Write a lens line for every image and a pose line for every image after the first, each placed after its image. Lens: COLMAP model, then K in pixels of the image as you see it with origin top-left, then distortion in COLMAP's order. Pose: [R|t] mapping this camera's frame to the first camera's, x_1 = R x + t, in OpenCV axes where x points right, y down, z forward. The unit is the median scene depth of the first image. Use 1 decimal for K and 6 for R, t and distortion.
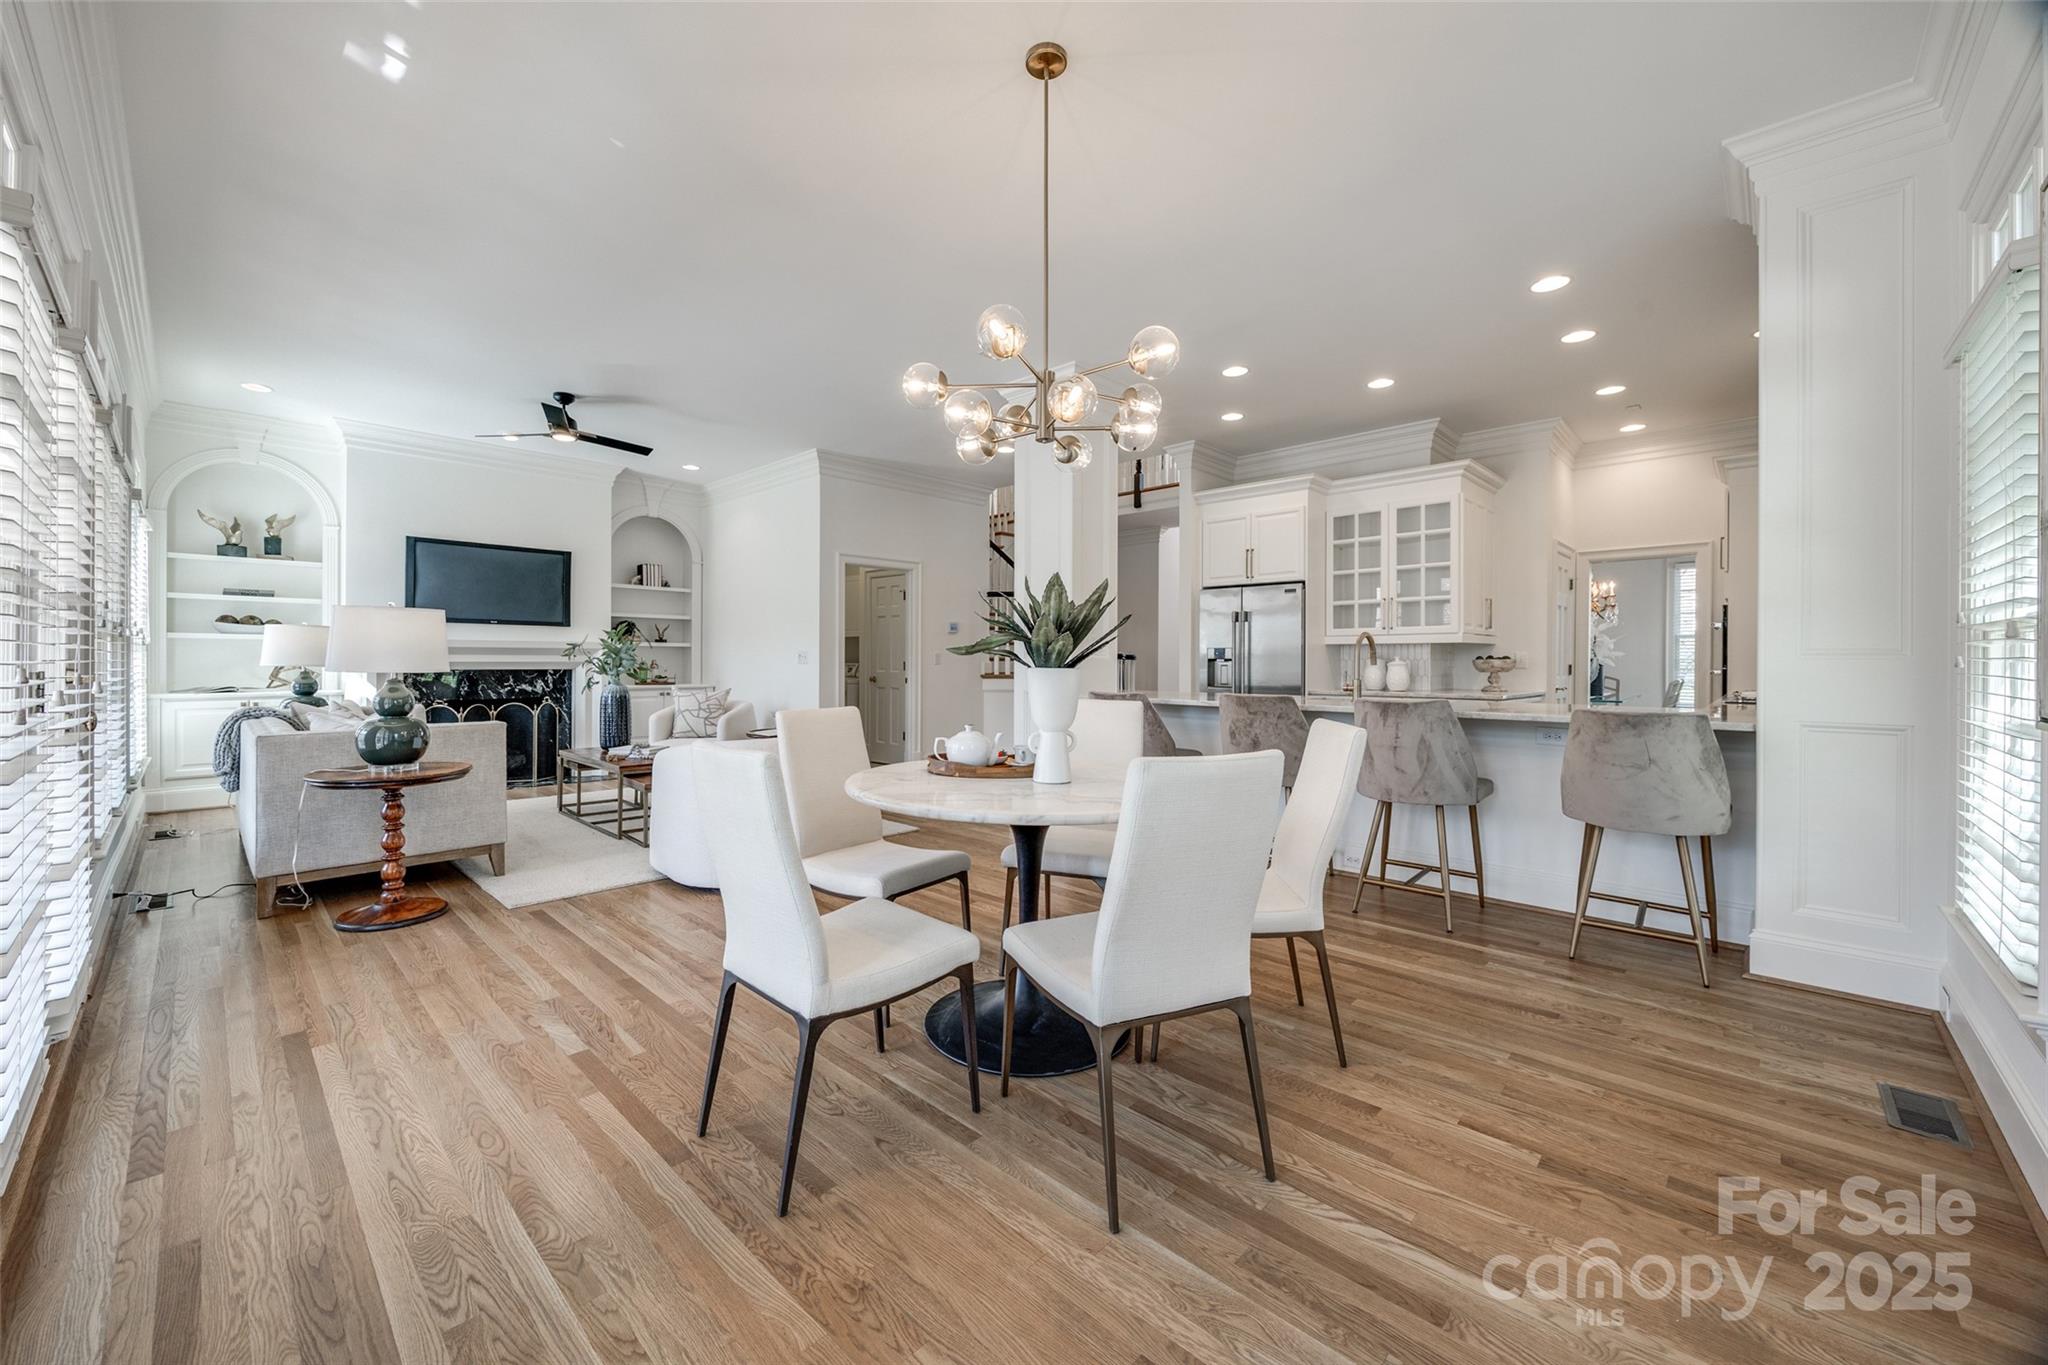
lens RADIAL K [[784.5, 0, 1009.8], [0, 784.5, 661.9], [0, 0, 1]] dist [-0.001045, 0.000233]
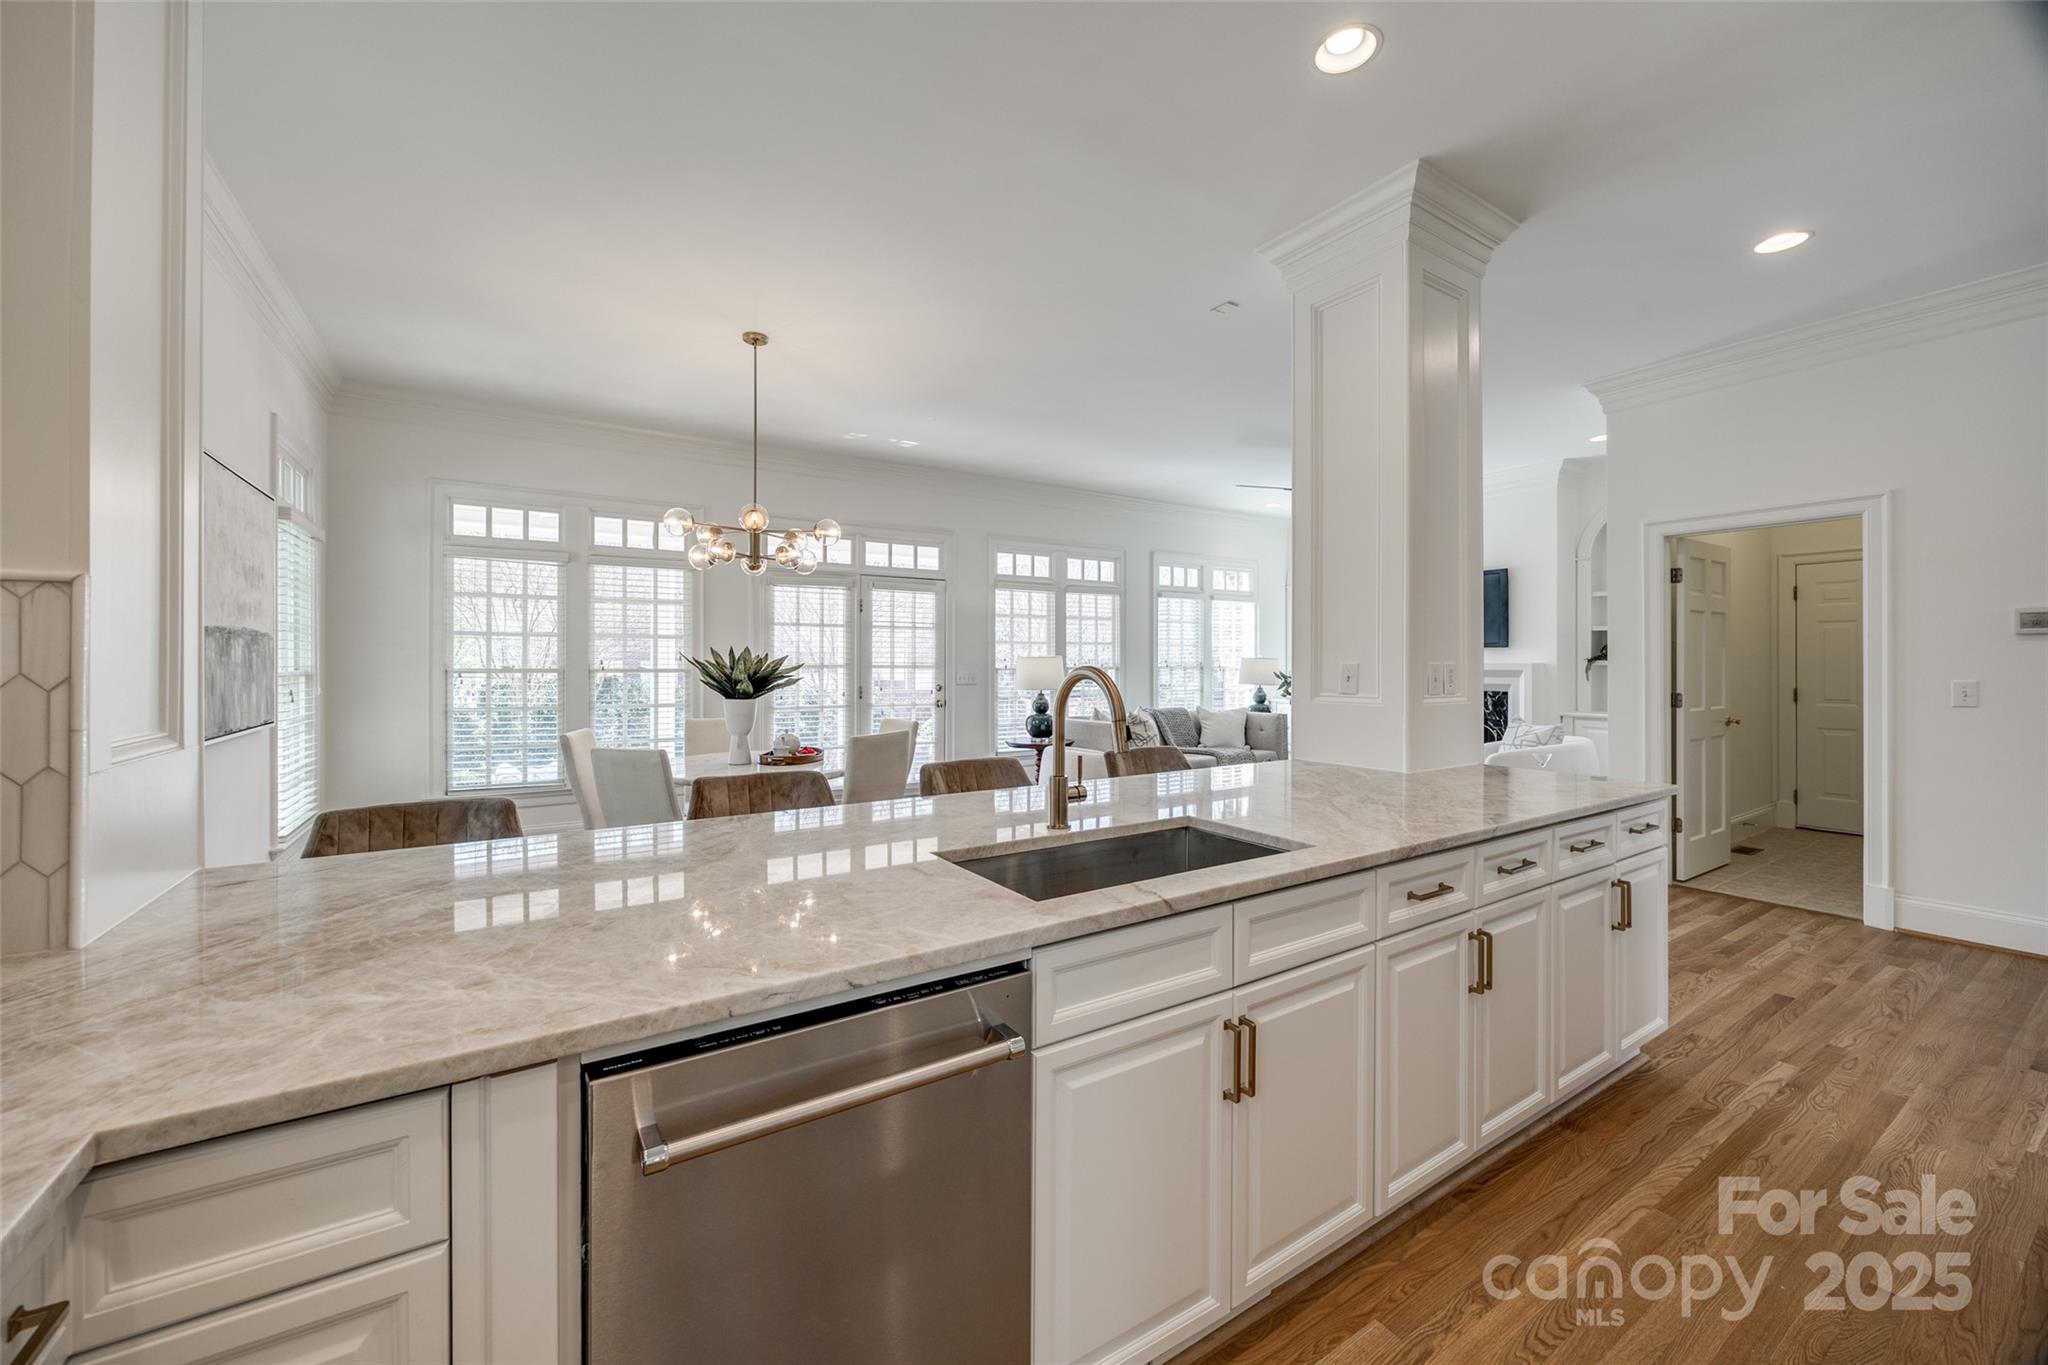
lens RADIAL K [[784.5, 0, 1004.1], [0, 784.5, 663.3], [0, 0, 1]] dist [-0.001045, 0.000233]
pose [[-0.237272, -0.000132, -0.971443, 0.541724], [-0.000781, 1.000000, 0.000055, -0.026213], [0.971443, 0.000772, -0.237272, 0.664579]]
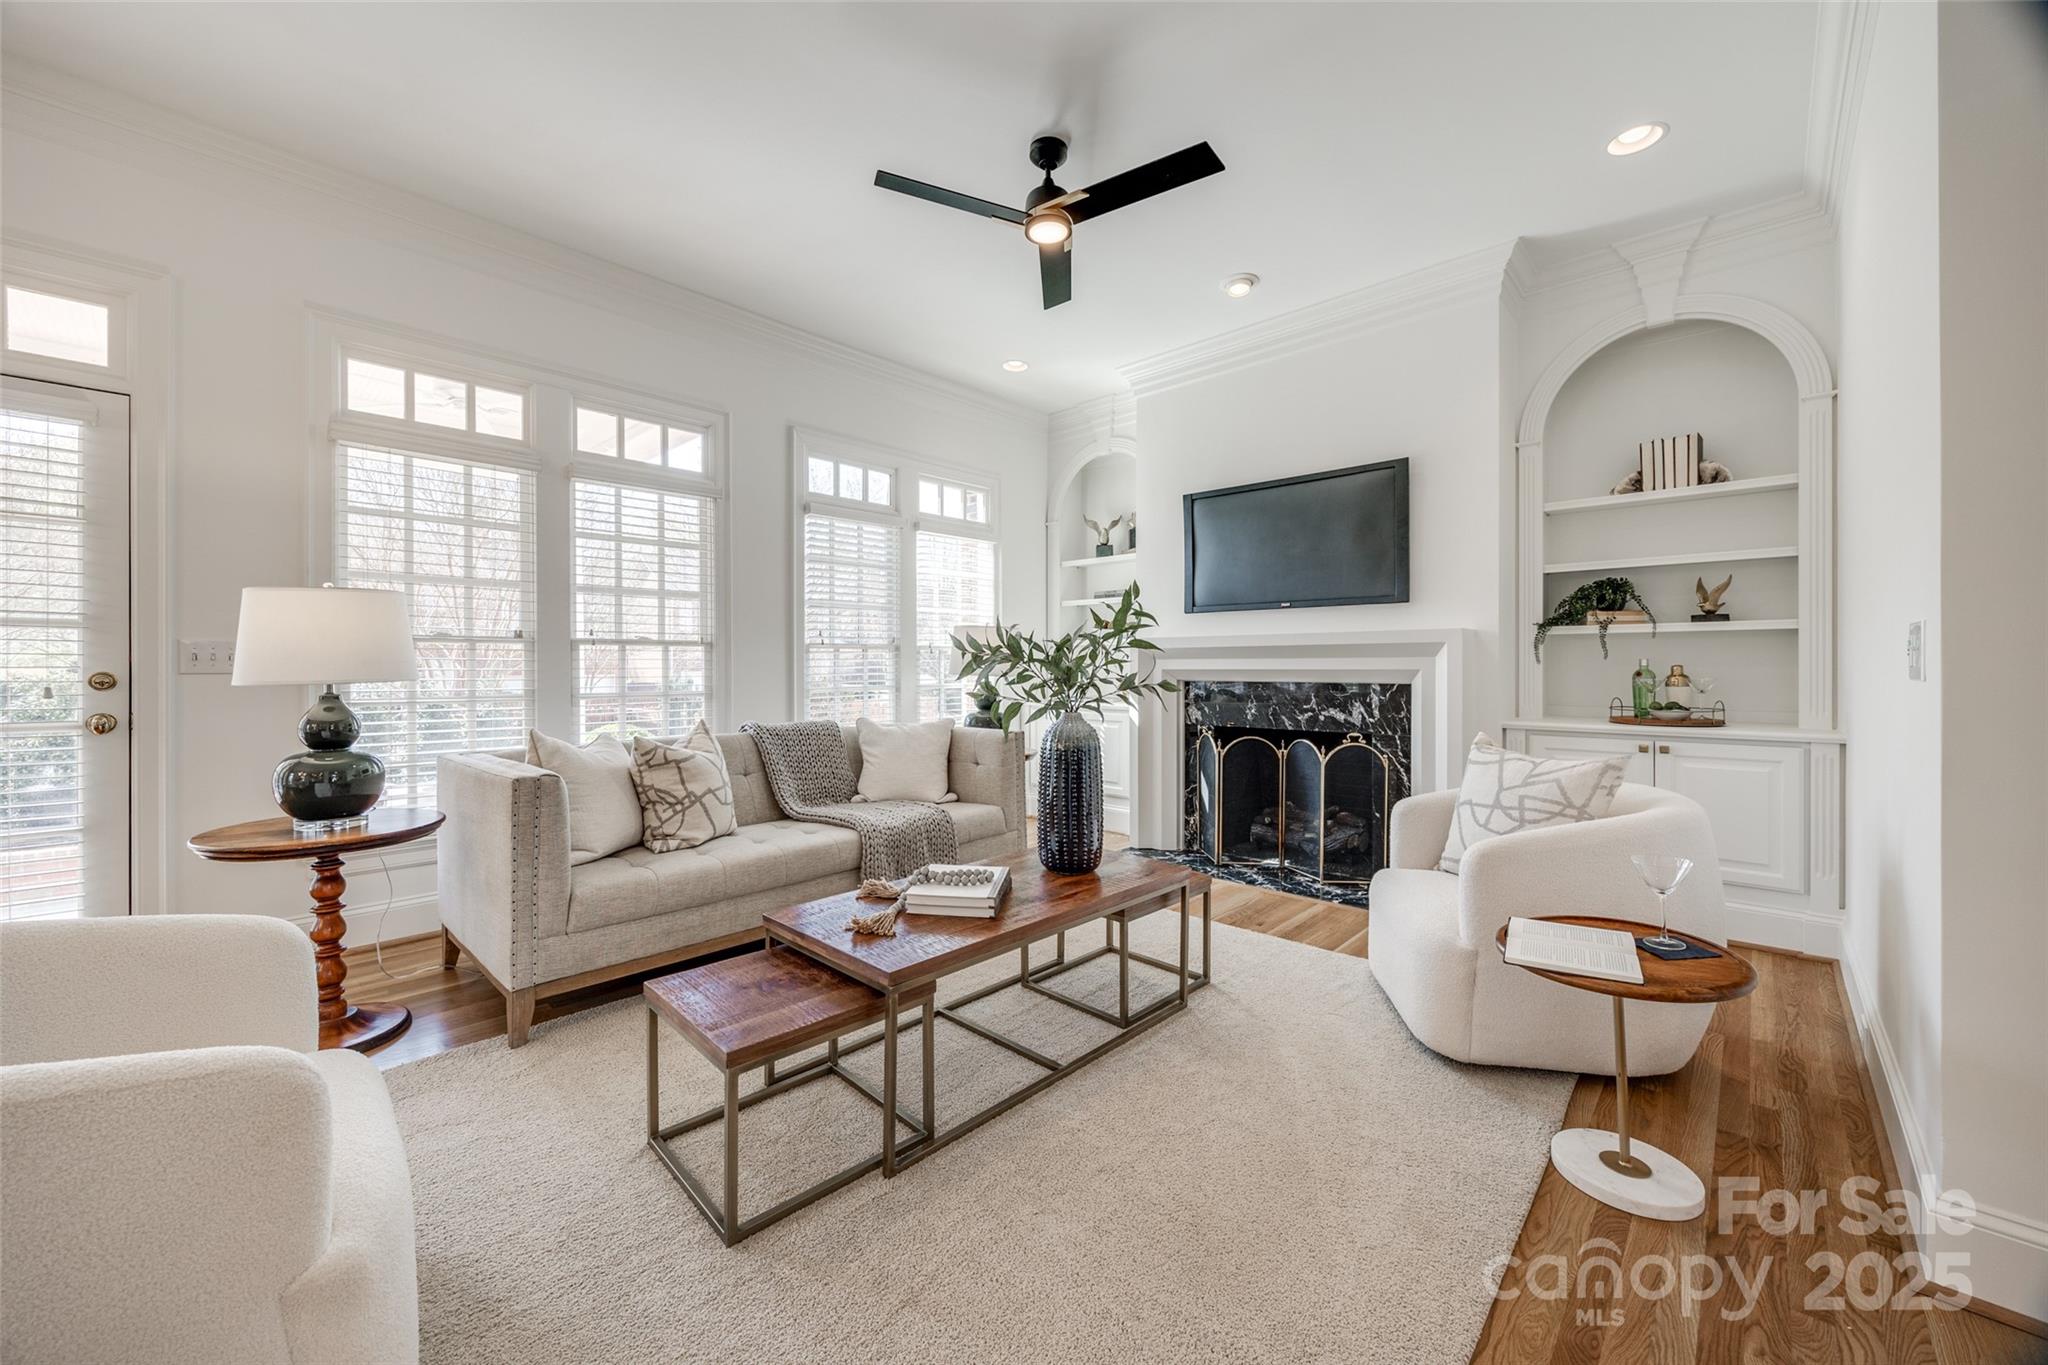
lens RADIAL K [[784.5, 0, 1009.6], [0, 784.5, 666.0], [0, 0, 1]] dist [-0.001045, 0.000233]
pose [[0.001508, -0.004444, -0.999989, -0.044632], [0.000322, 0.999990, -0.004444, -0.000185], [0.999999, -0.000315, 0.001509, 0.775620]]
